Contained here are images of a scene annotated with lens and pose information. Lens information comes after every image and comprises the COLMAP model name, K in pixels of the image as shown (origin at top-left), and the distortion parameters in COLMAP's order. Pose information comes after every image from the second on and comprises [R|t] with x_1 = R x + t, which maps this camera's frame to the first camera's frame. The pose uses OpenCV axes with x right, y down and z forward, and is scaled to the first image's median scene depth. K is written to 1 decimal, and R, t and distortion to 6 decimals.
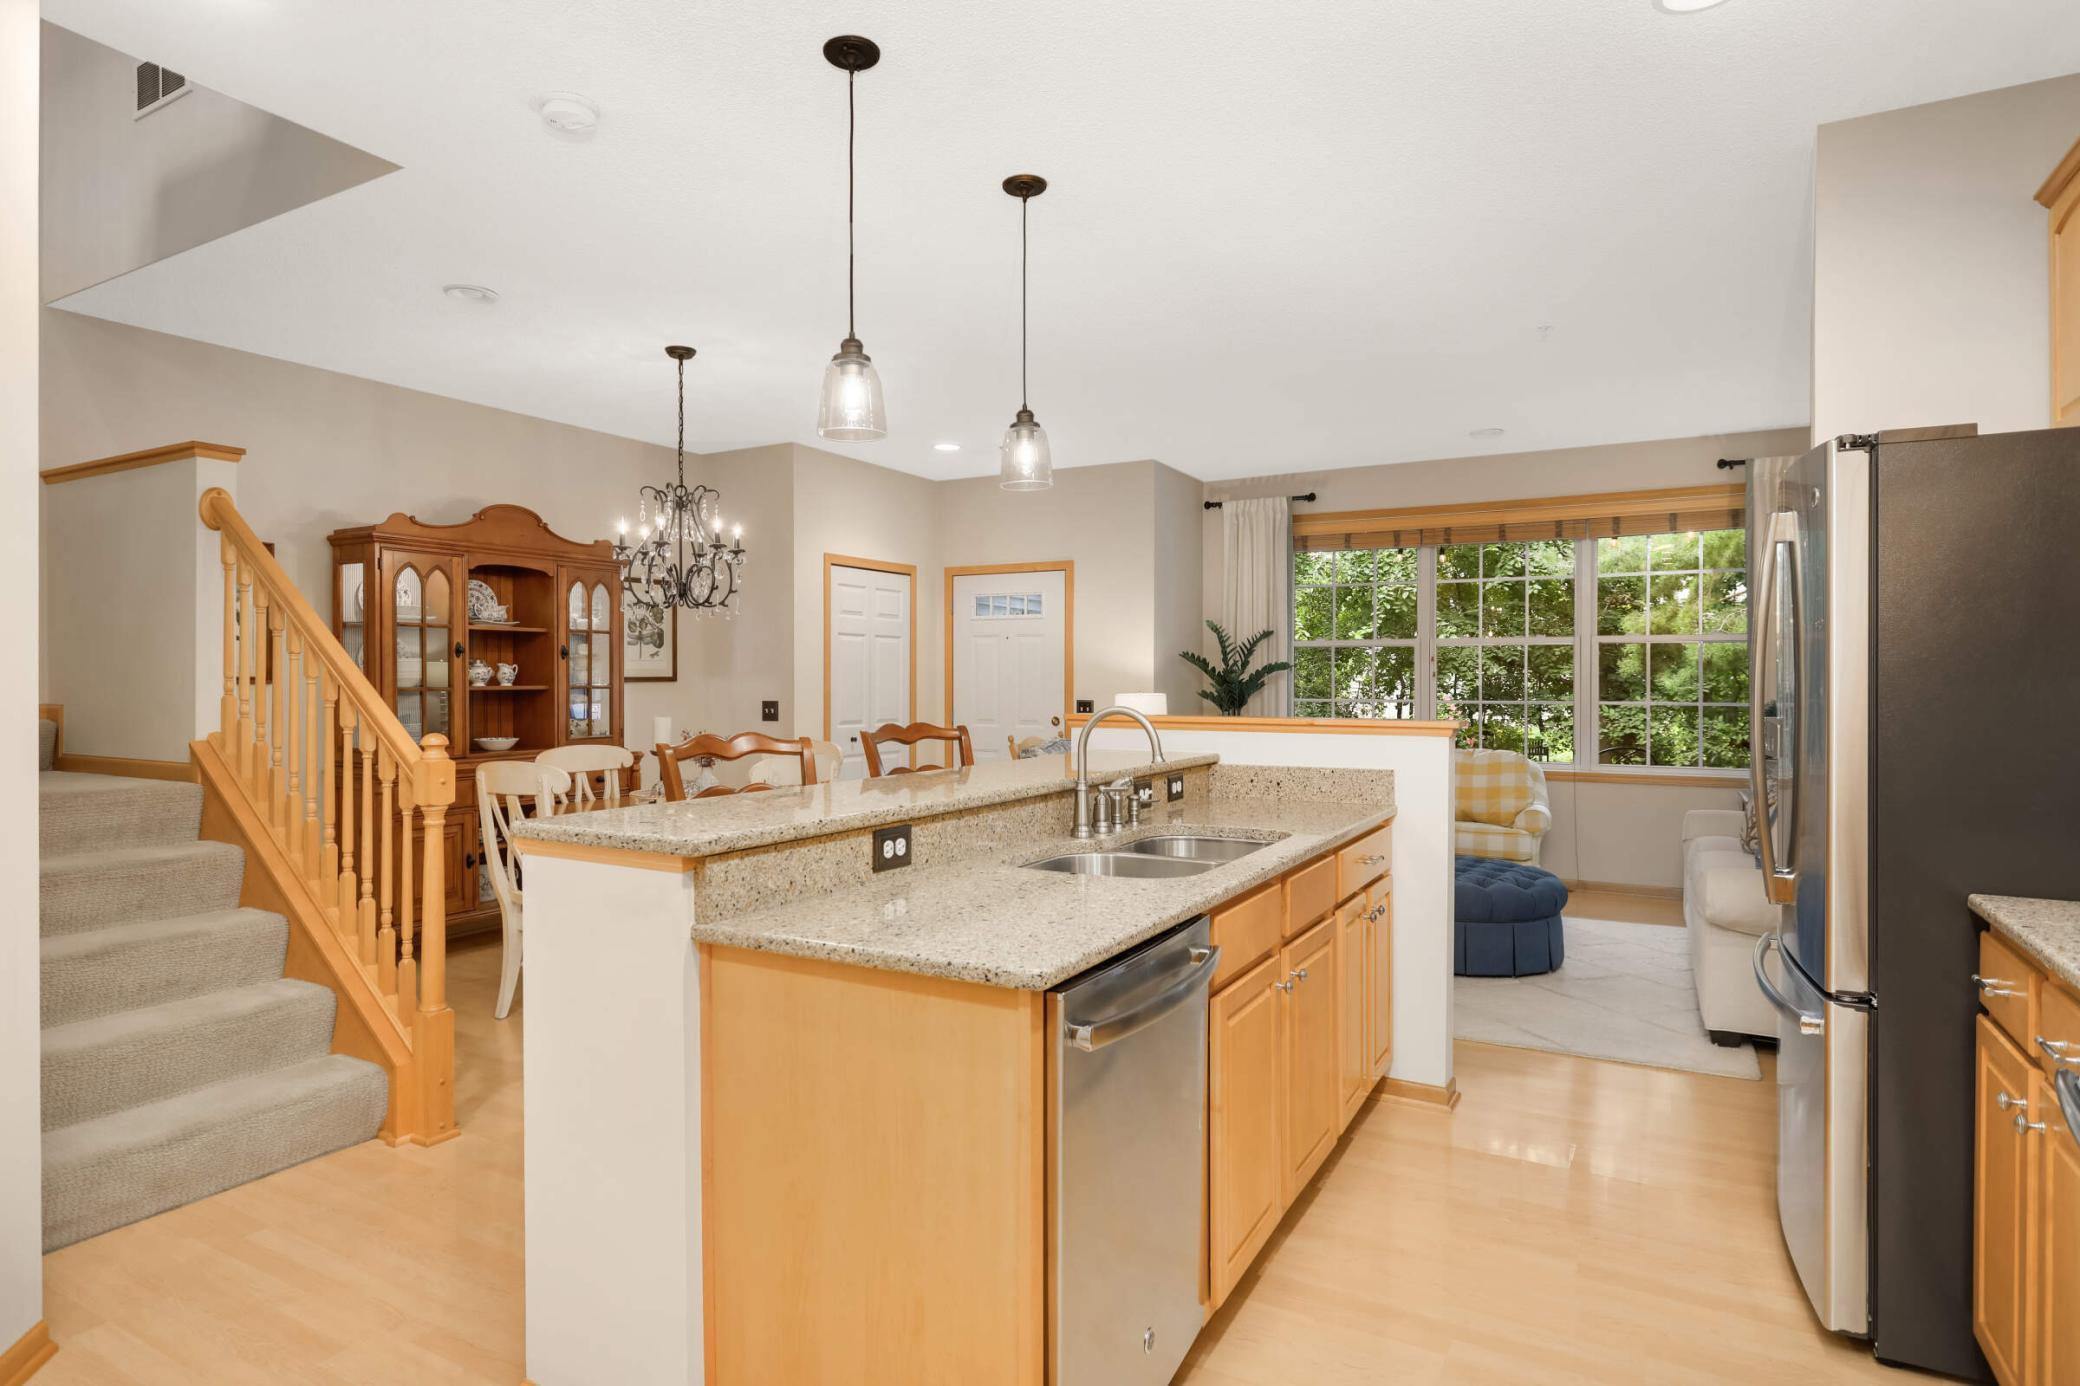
lens RADIAL K [[1094.1, 0, 1049.4], [0, 1094.1, 692.1], [0, 0, 1]] dist [-0.031626, 0.000092]
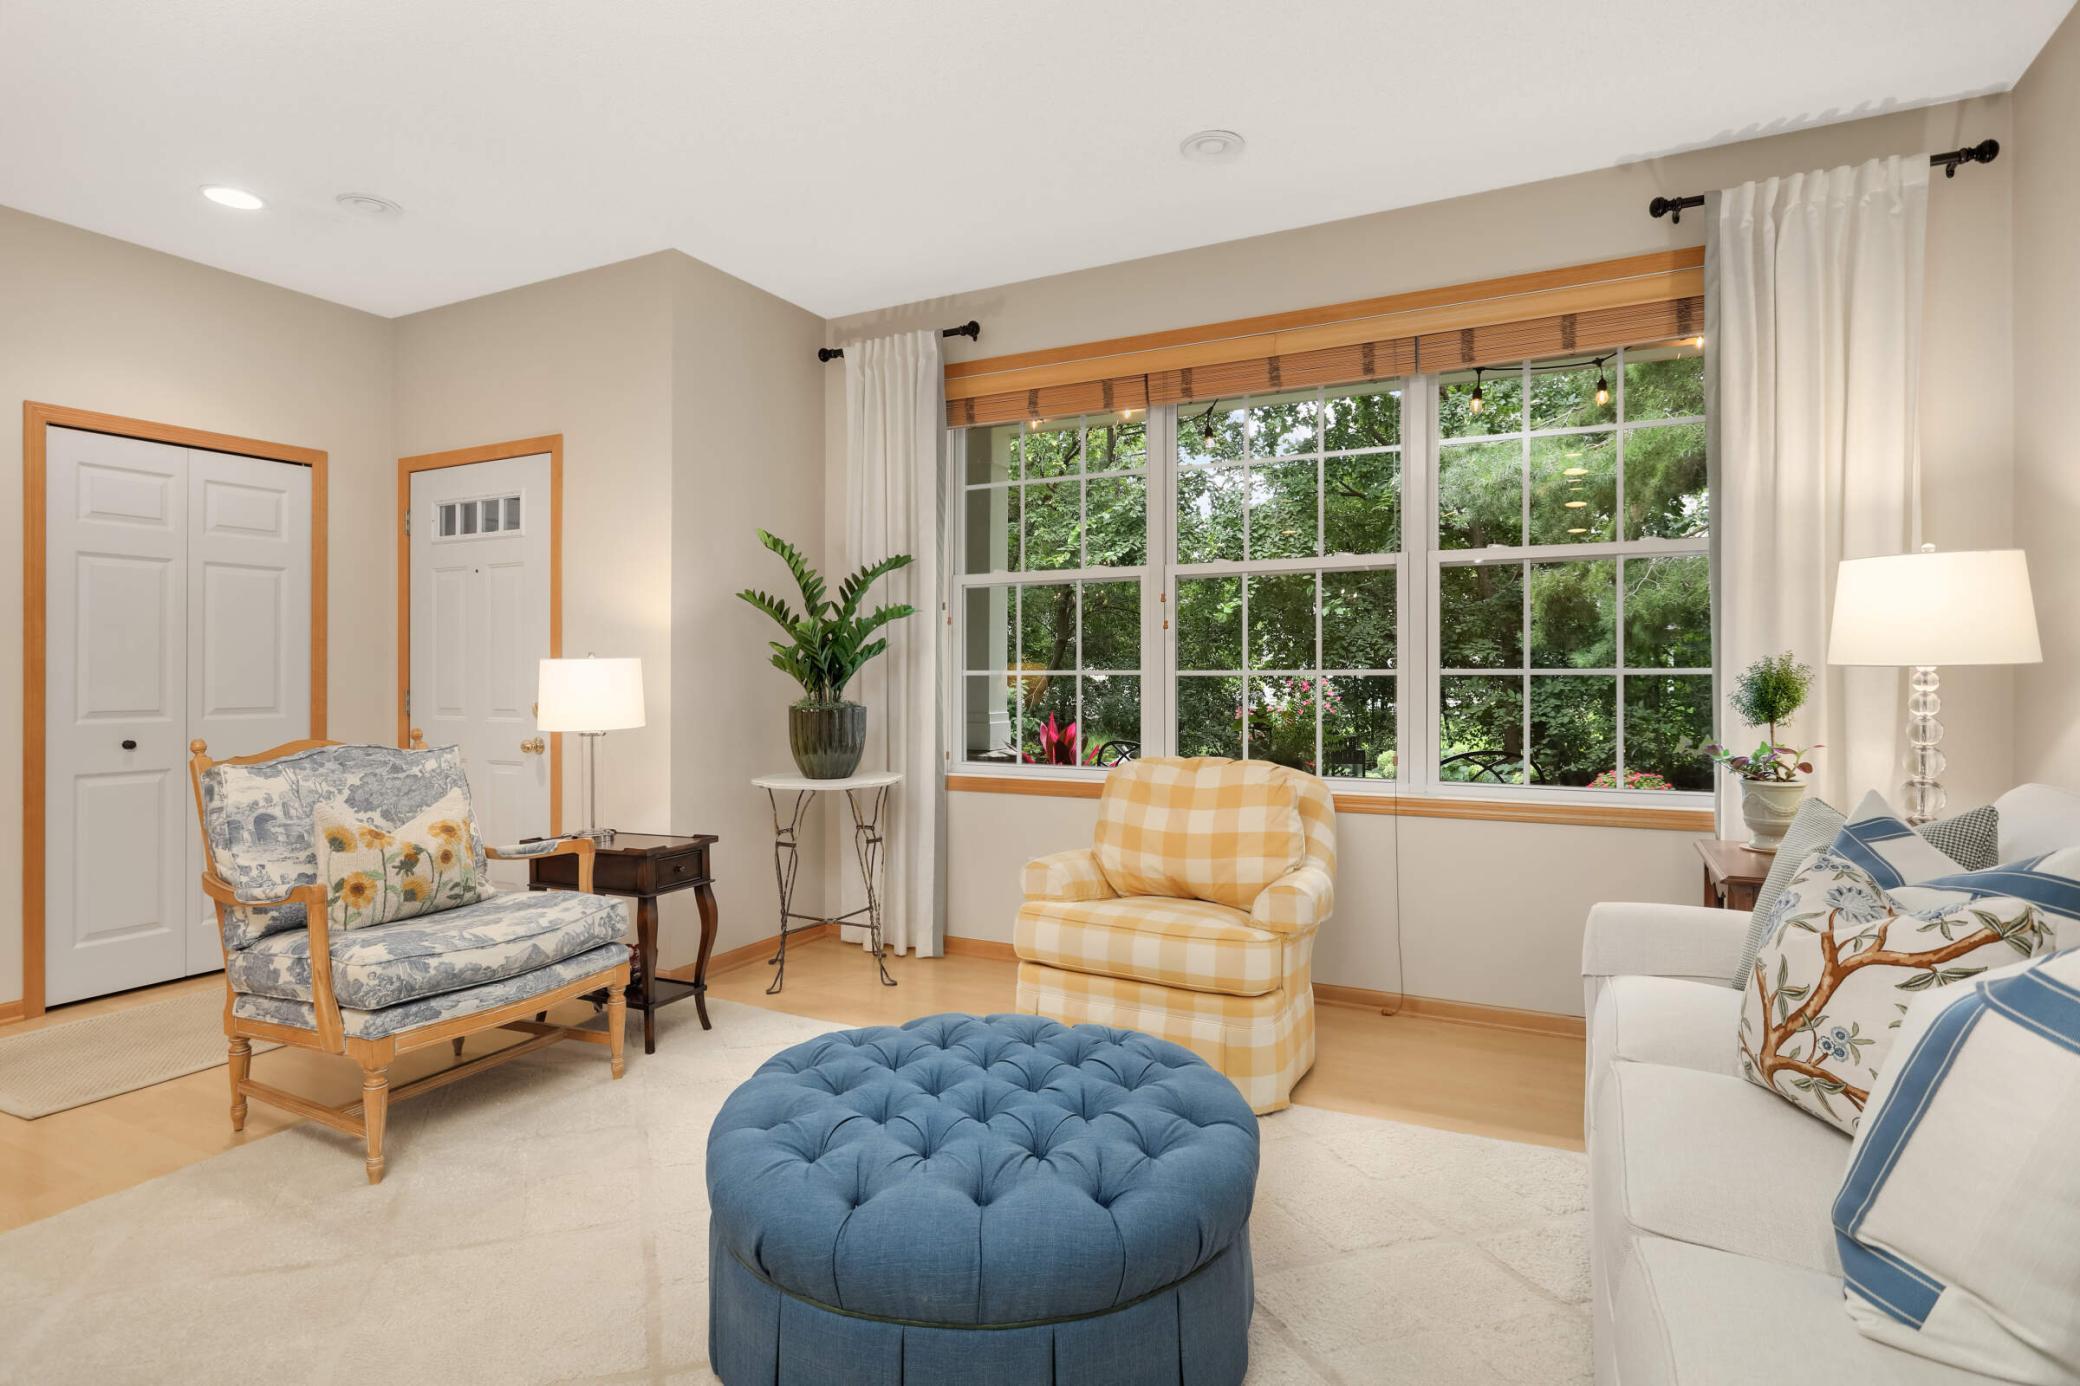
lens RADIAL K [[1094.1, 0, 1032.4], [0, 1094.1, 686.6], [0, 0, 1]] dist [-0.031626, 0.000092]
pose [[0.998914, -0.004467, 0.046372, 0.241311], [0.004291, 0.999983, 0.003887, 0.012709], [-0.046389, -0.003684, 0.998917, 0.402942]]
